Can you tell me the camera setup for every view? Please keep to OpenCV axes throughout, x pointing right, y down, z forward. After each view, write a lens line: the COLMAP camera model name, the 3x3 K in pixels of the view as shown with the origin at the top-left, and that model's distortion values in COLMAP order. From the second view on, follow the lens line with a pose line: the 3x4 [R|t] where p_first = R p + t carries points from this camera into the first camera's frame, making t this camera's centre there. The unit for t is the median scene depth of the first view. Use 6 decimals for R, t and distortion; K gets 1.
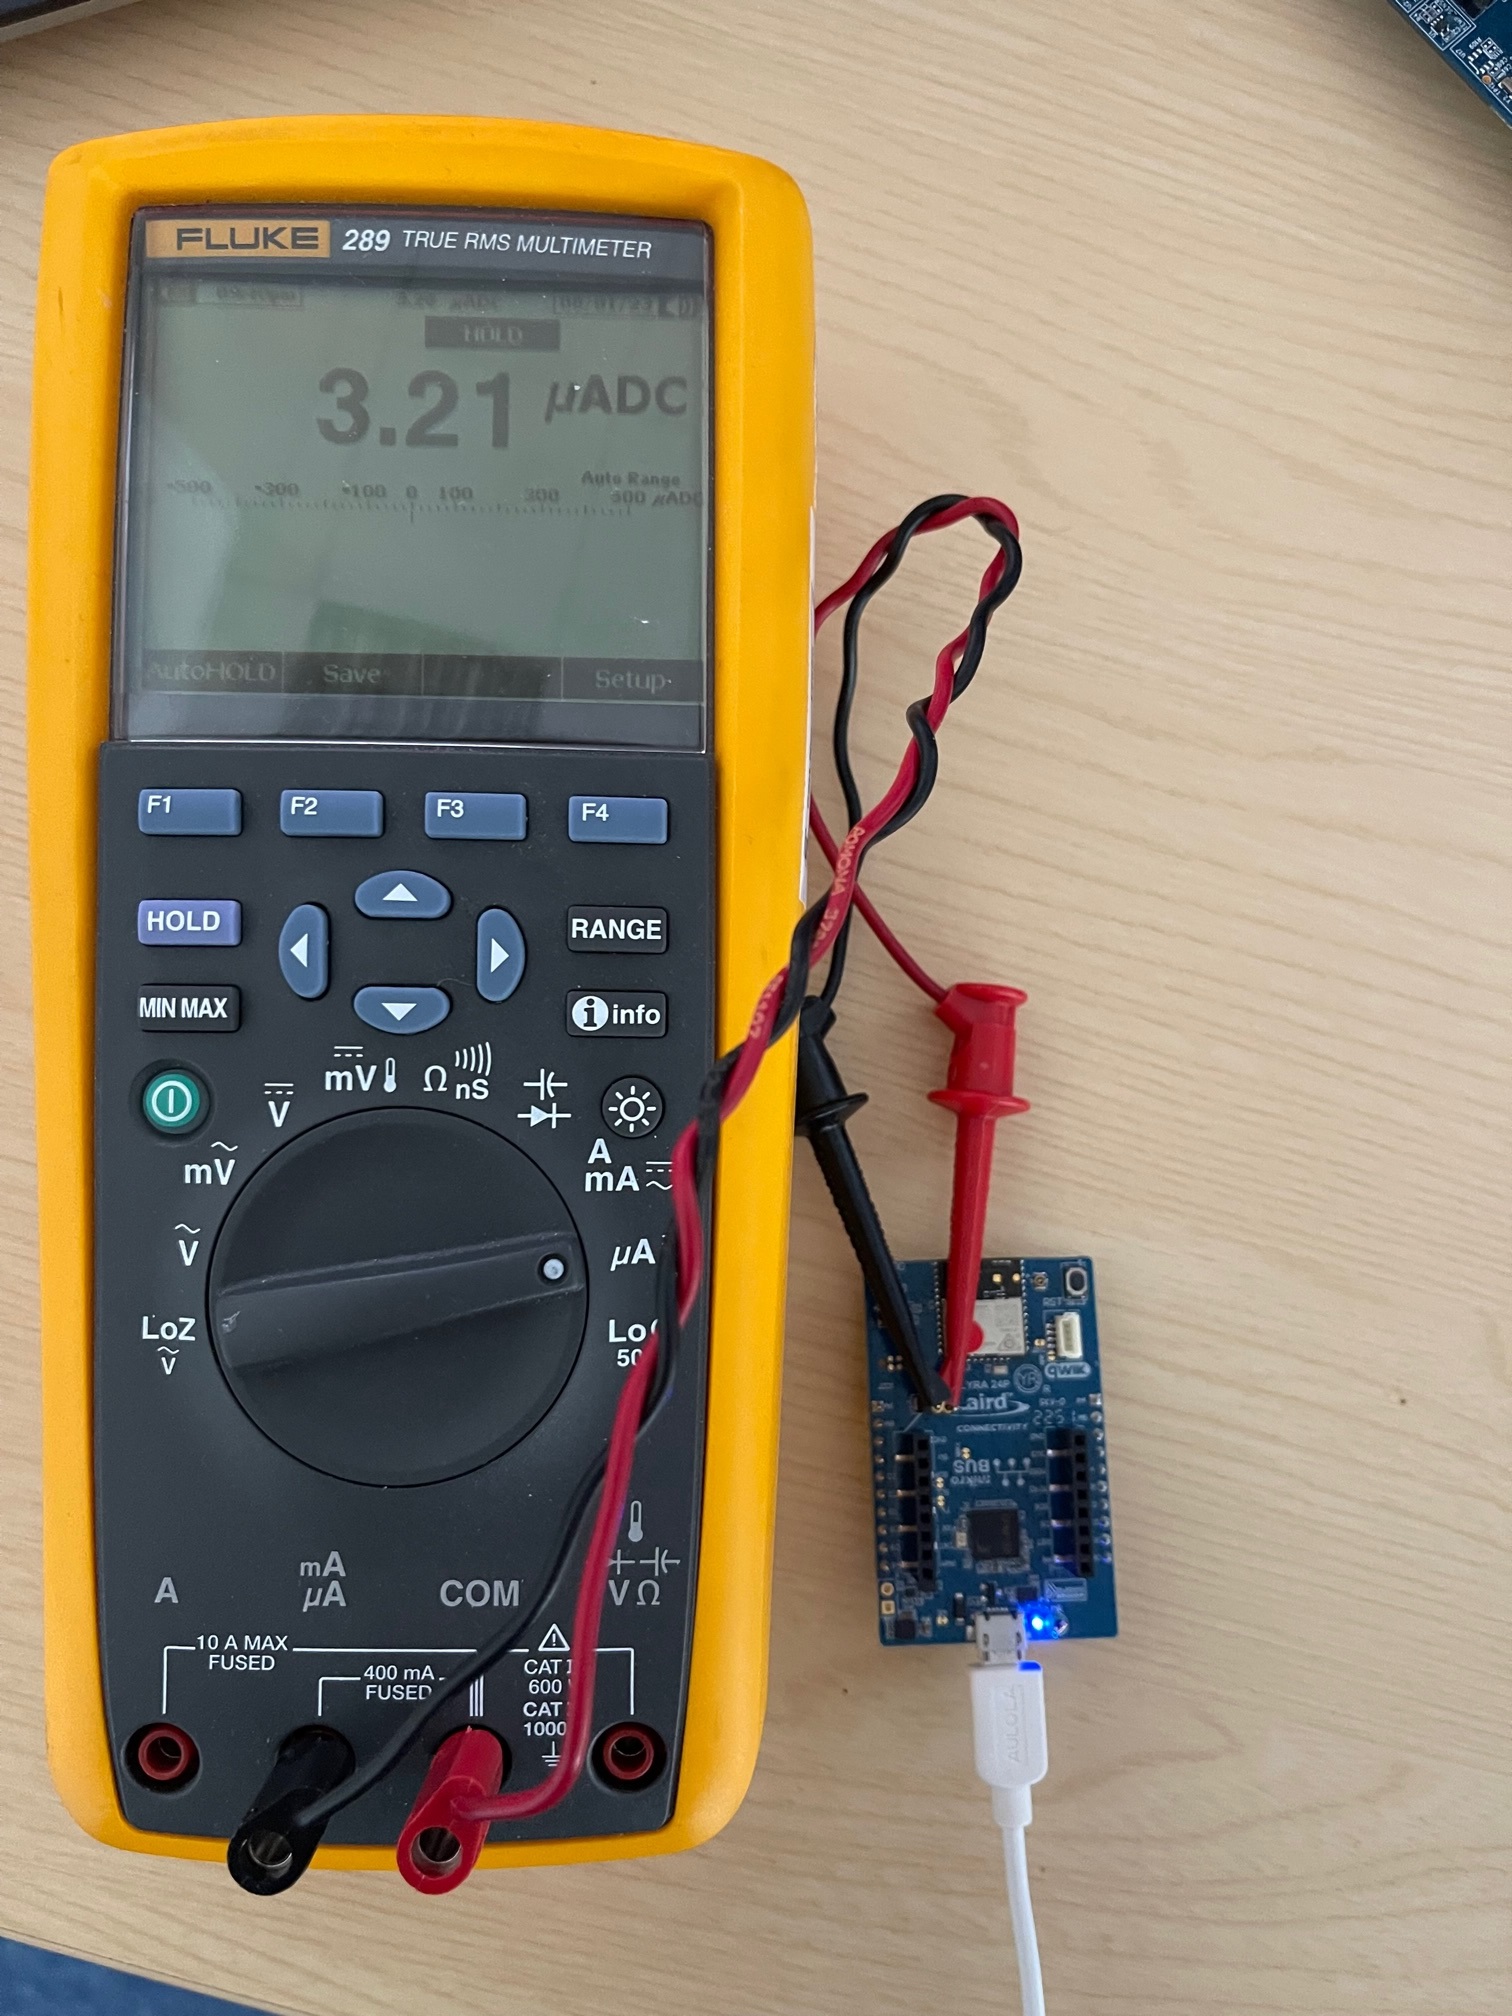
lens RADIAL K [[1644.2, 0, 756.0], [0, 1644.2, 1008.0], [0, 0, 1]] dist [0.005388, 0.004362]
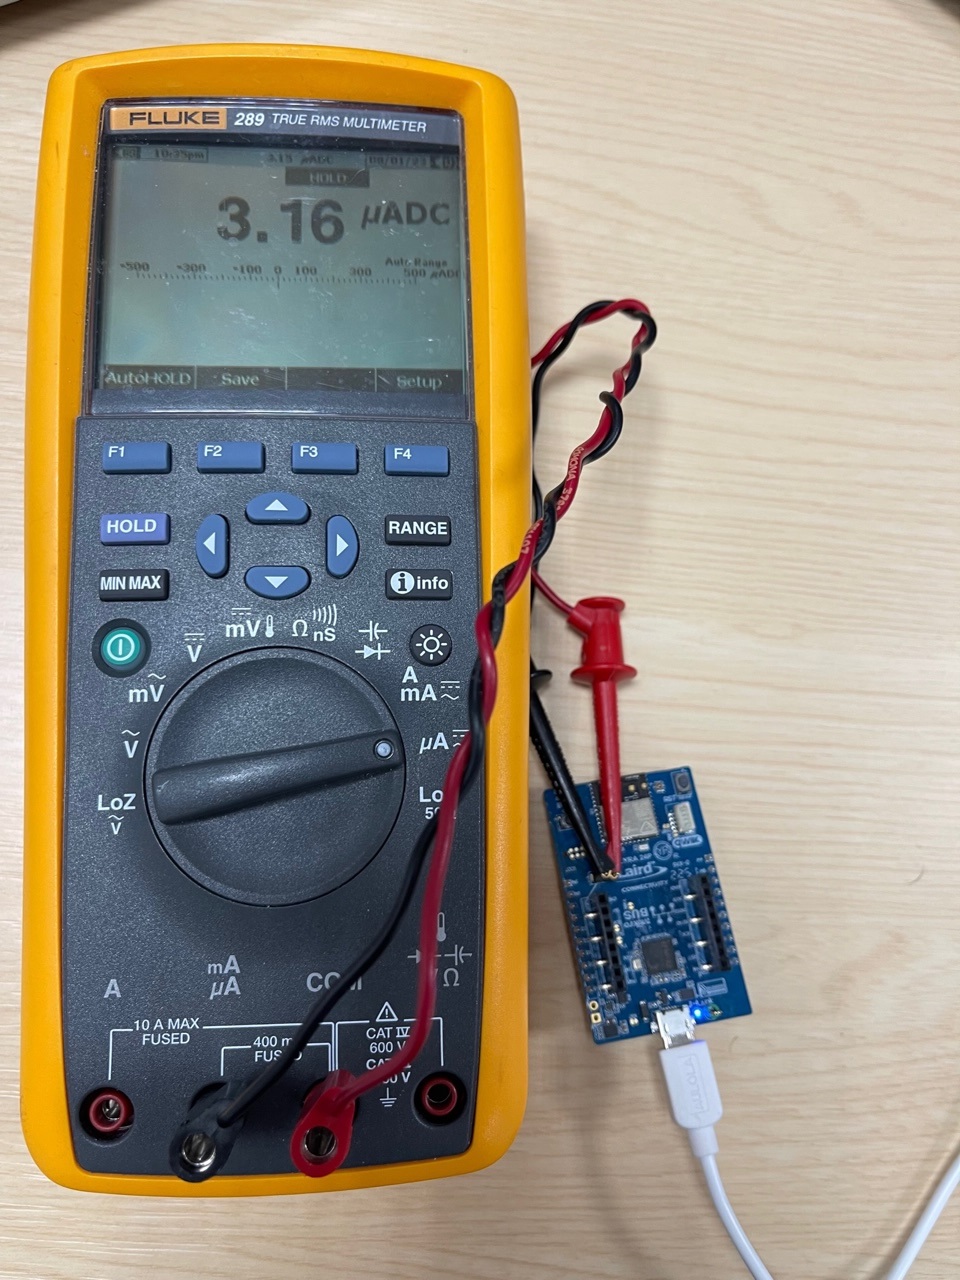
lens RADIAL K [[1043.9, 0, 480.0], [0, 1043.9, 640.0], [0, 0, 1]] dist [0.005388, 0.004362]
pose [[0.997863, -0.025848, 0.060014, -0.087911], [0.034020, 0.989651, -0.139407, 0.191826], [-0.055790, 0.141150, 0.988415, 0.049156]]
